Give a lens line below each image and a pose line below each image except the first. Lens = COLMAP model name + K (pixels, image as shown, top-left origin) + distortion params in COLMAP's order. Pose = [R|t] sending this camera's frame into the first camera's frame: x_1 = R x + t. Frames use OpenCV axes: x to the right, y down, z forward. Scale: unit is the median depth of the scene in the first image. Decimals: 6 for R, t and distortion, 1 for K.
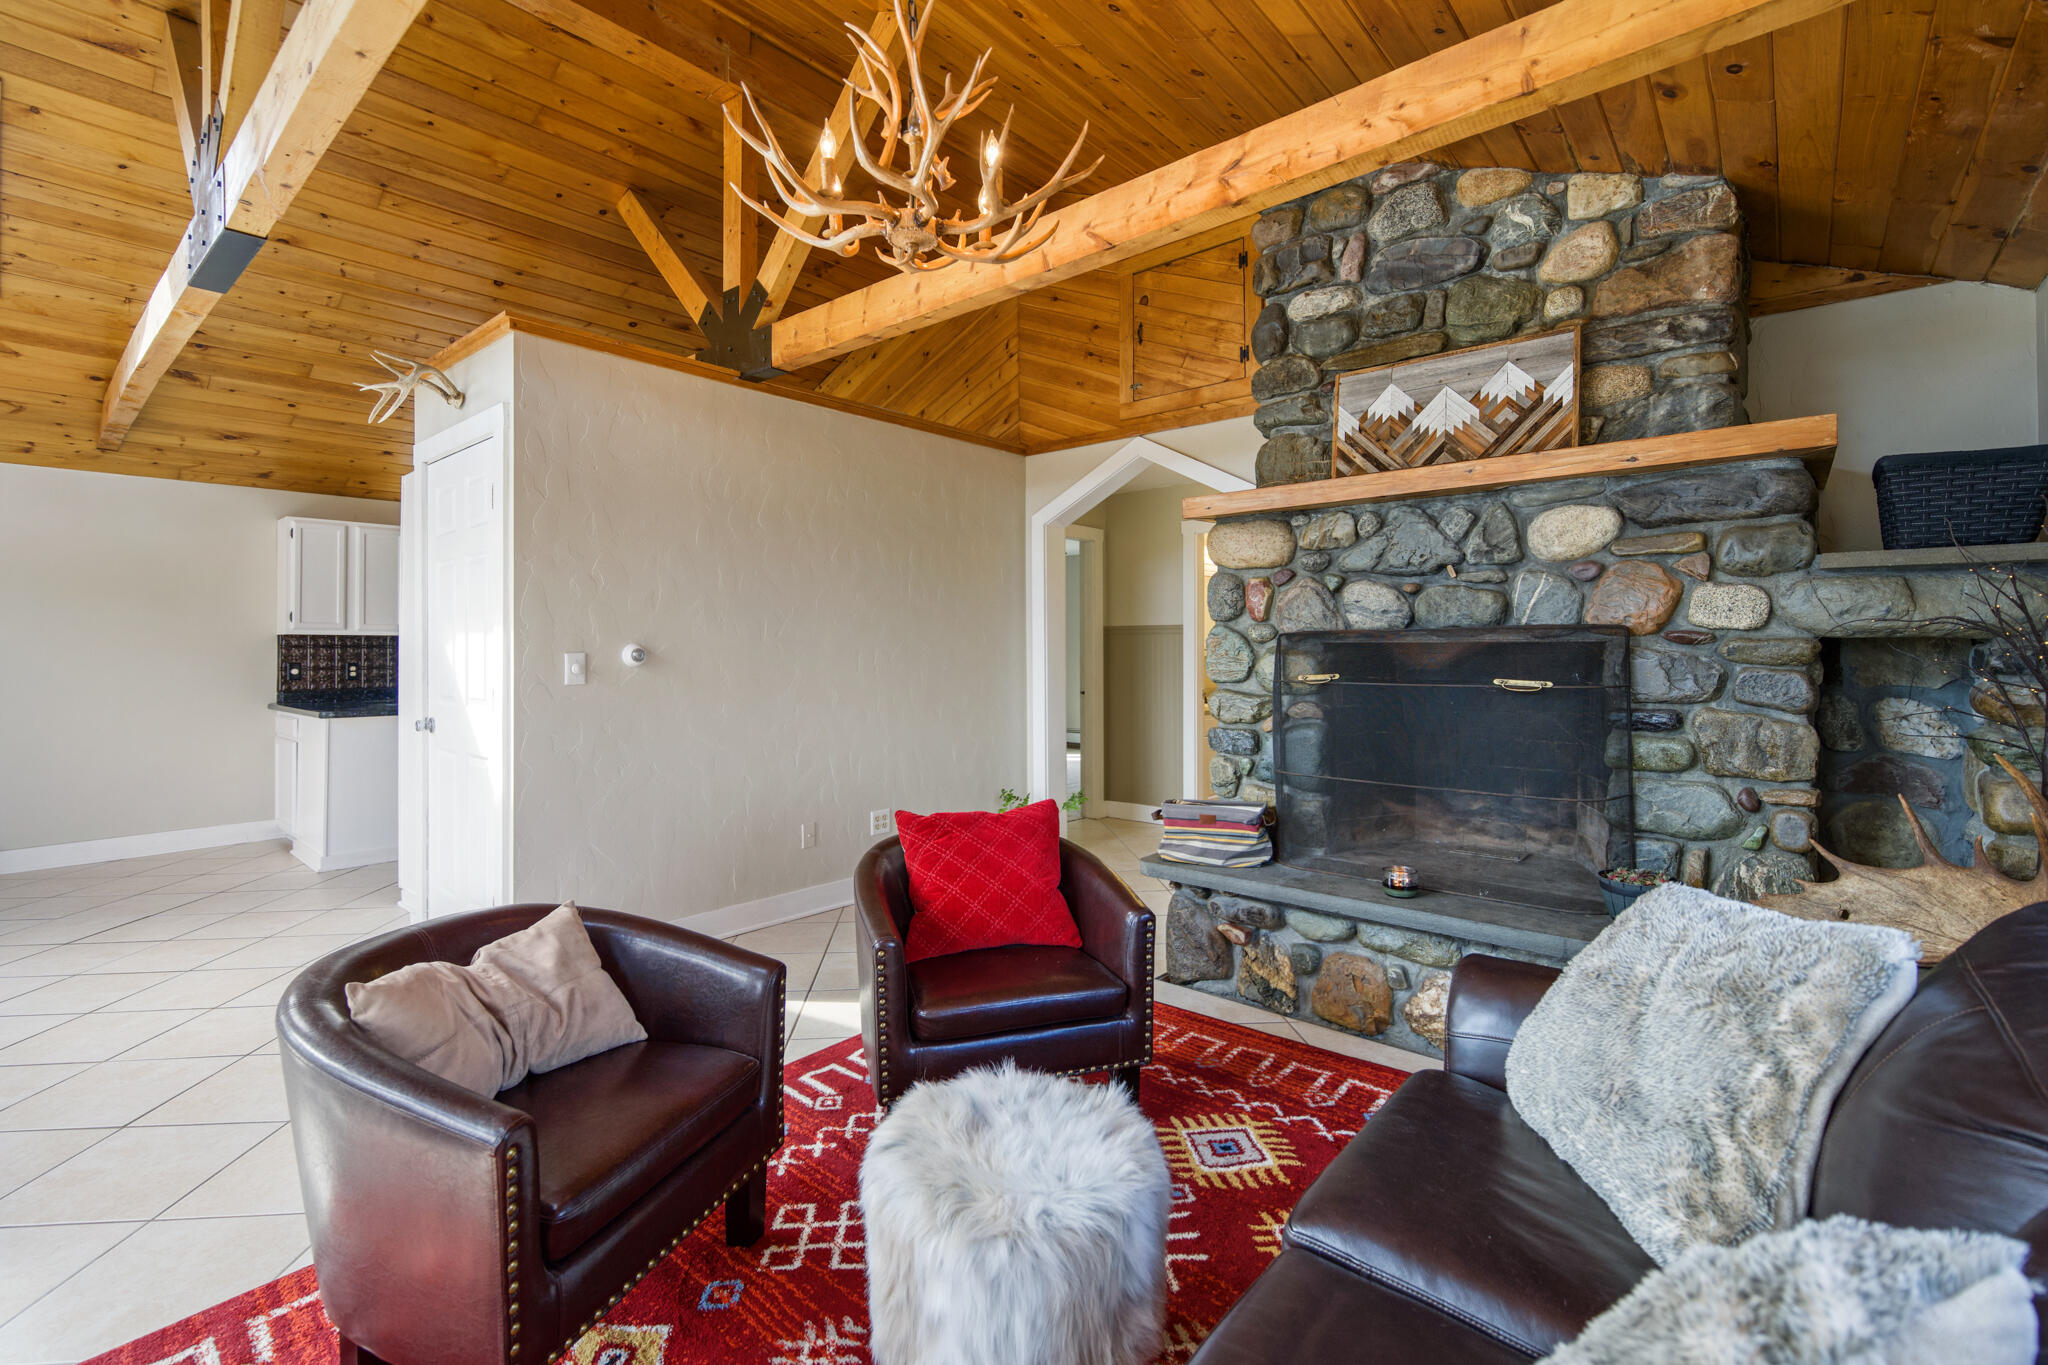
lens RADIAL K [[892.6, 0, 1029.2], [0, 892.6, 648.4], [0, 0, 1]] dist [-0.001004, -0.000139]
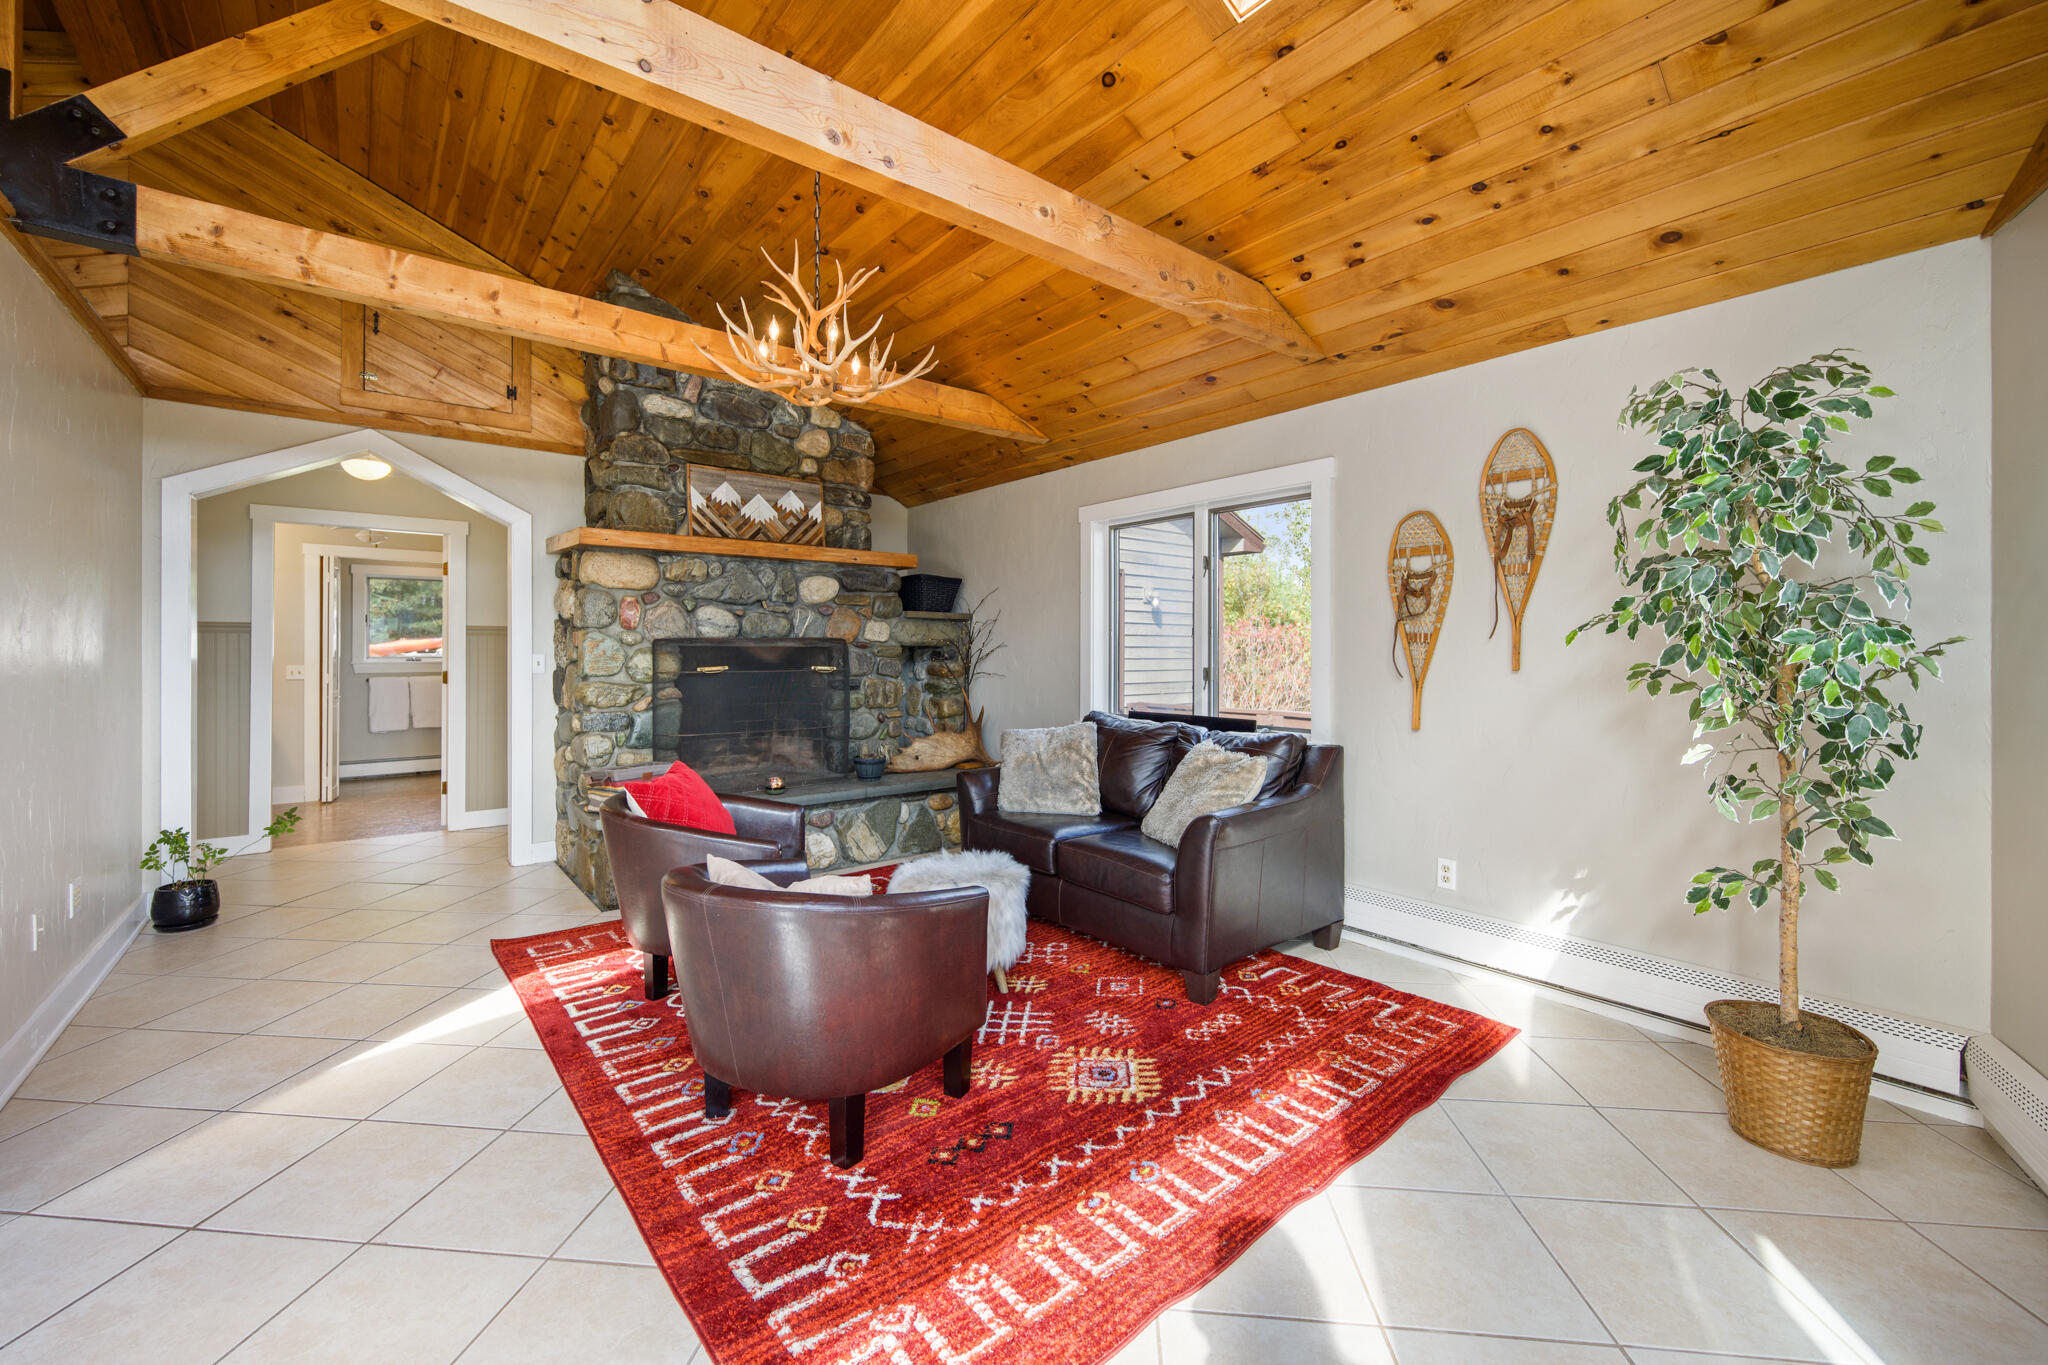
lens RADIAL K [[820.8, 0, 1022.2], [0, 820.8, 653.1], [0, 0, 1]] dist [-0.001223, -0.000107]
pose [[0.175972, -0.001107, 0.984395, -0.986212], [-0.000959, 0.999999, 0.001296, 0.003736], [-0.984395, -0.001172, 0.175970, 0.242429]]
